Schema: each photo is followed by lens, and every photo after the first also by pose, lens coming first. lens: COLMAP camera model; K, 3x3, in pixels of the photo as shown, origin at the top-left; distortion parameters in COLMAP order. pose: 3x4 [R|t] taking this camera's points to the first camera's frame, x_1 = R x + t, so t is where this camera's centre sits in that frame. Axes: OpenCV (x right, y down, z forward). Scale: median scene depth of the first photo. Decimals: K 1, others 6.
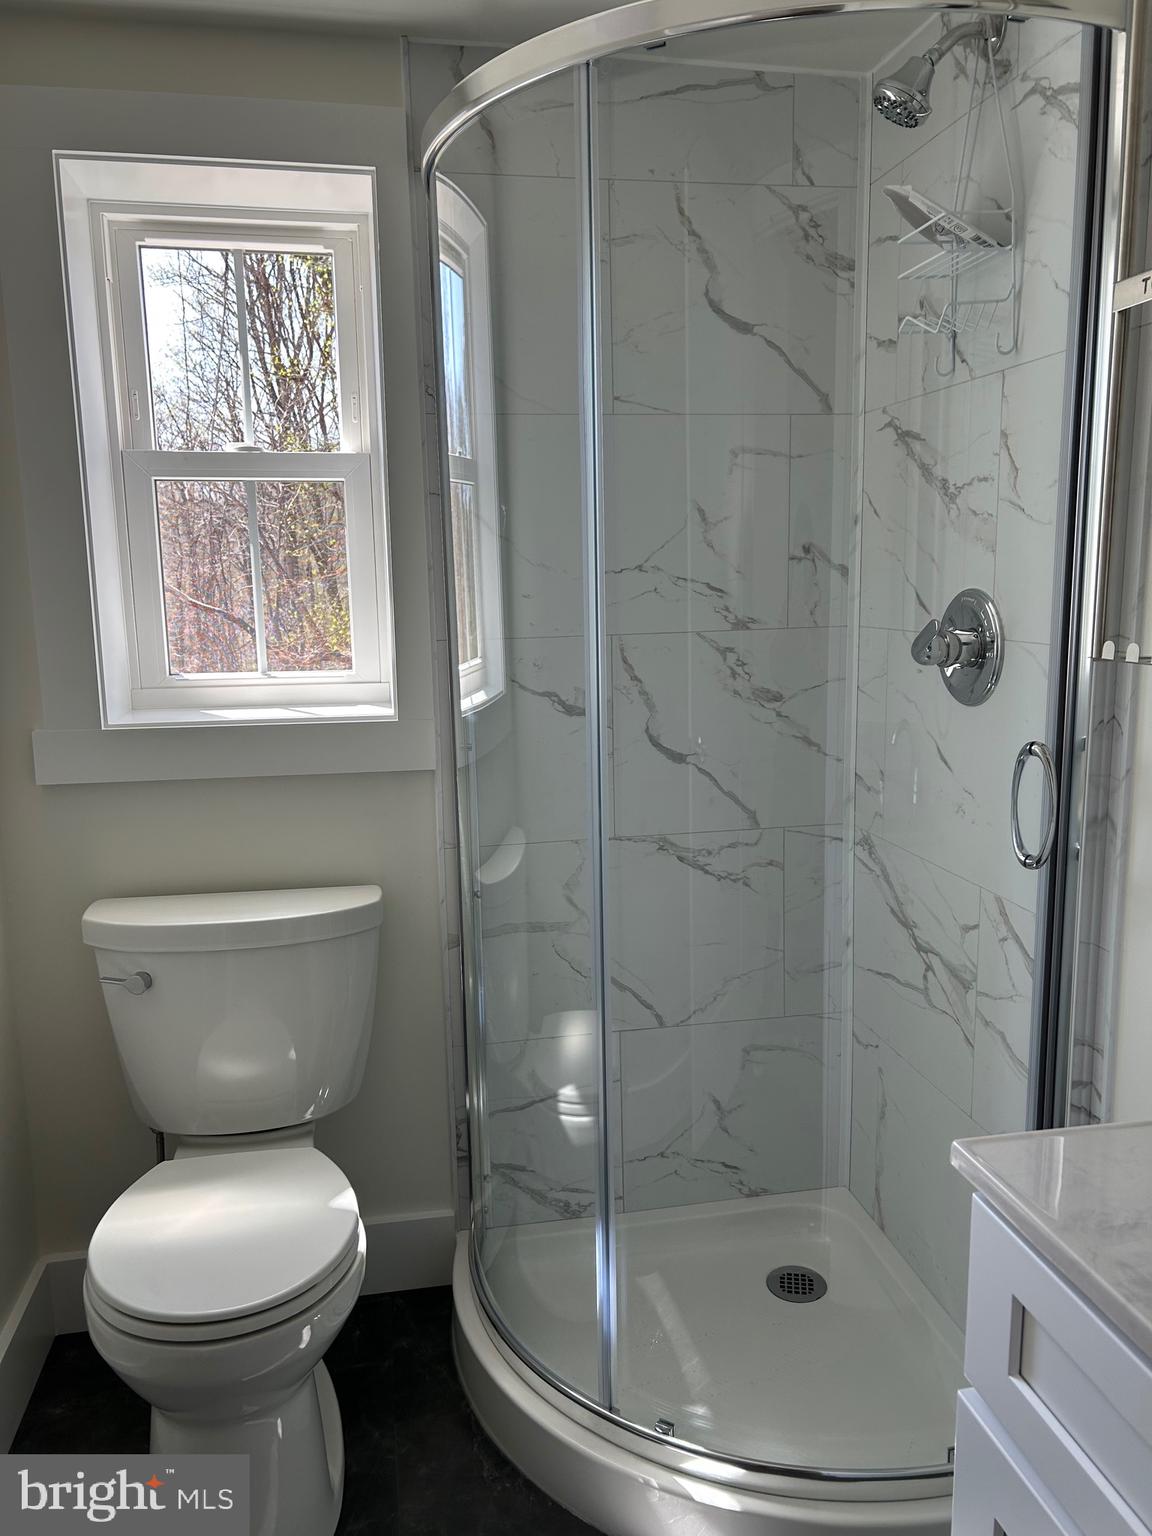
lens RADIAL K [[1156.1, 0, 569.9], [0, 1156.1, 775.1], [0, 0, 1]] dist [0.048552, -0.052064]
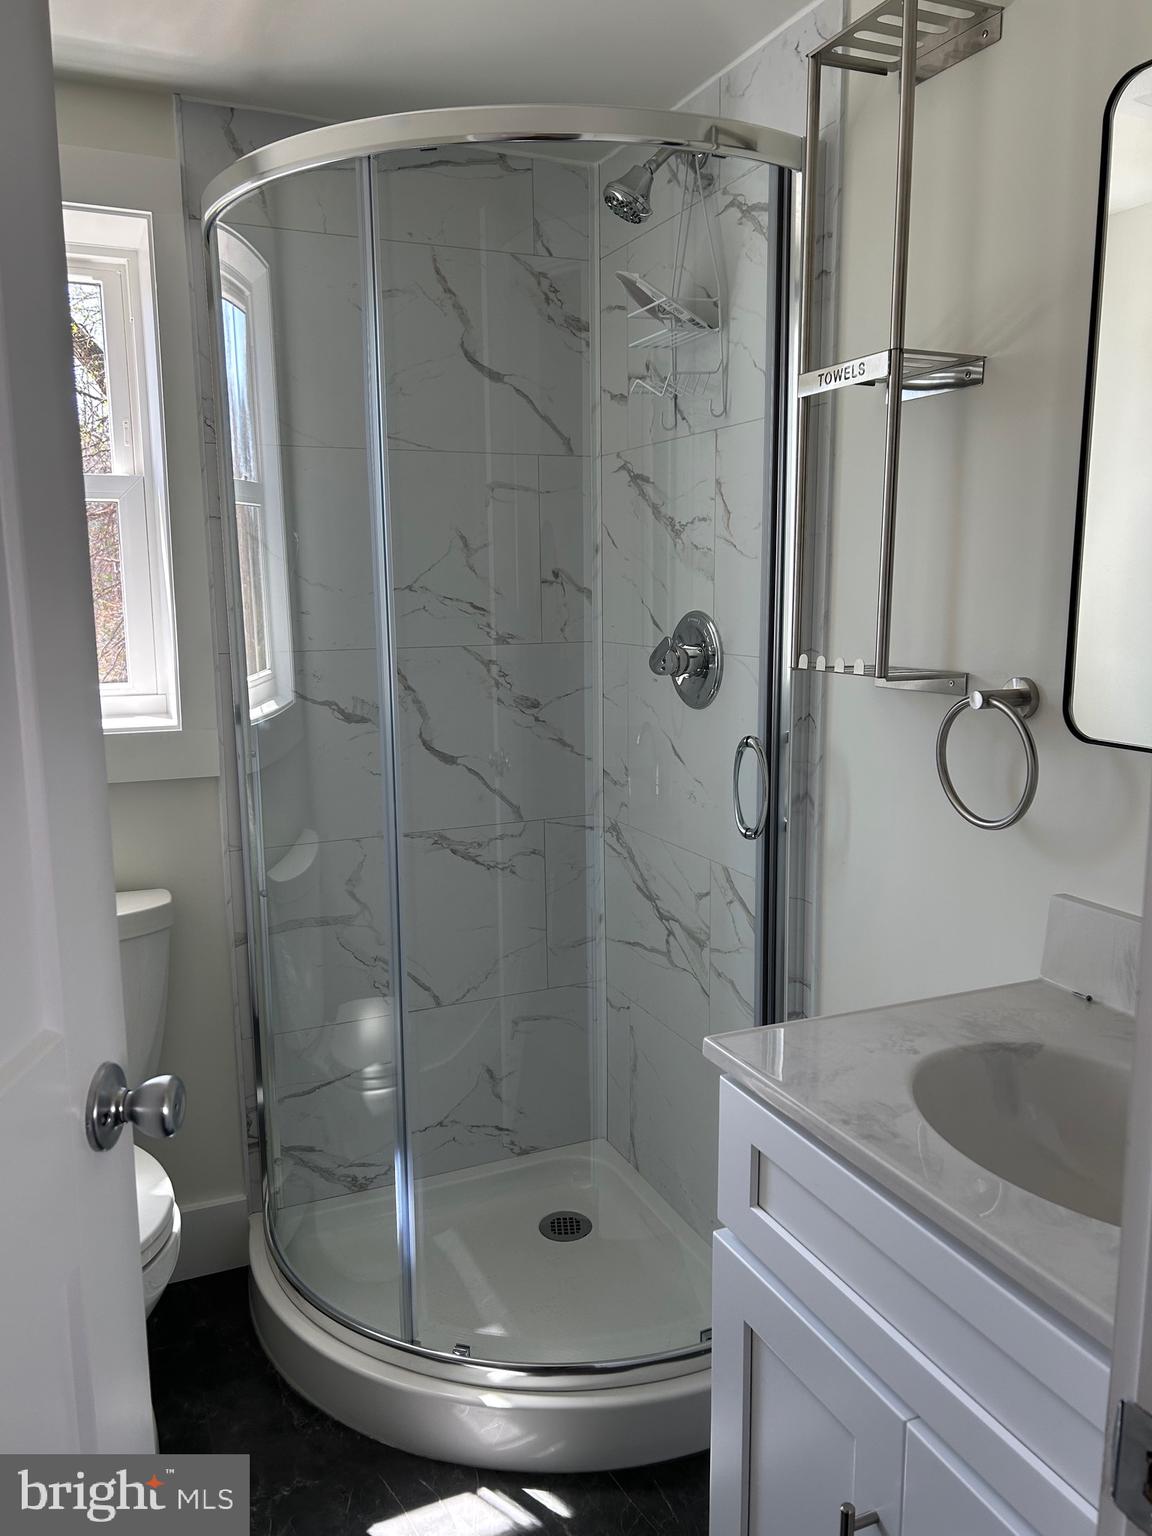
lens RADIAL K [[1156.1, 0, 561.6], [0, 1156.1, 769.8], [0, 0, 1]] dist [0.048552, -0.052064]
pose [[0.974997, -0.026351, 0.220651, -0.050841], [0.029629, 0.999494, -0.011560, 0.011703], [-0.220234, 0.017809, 0.975284, -0.114028]]
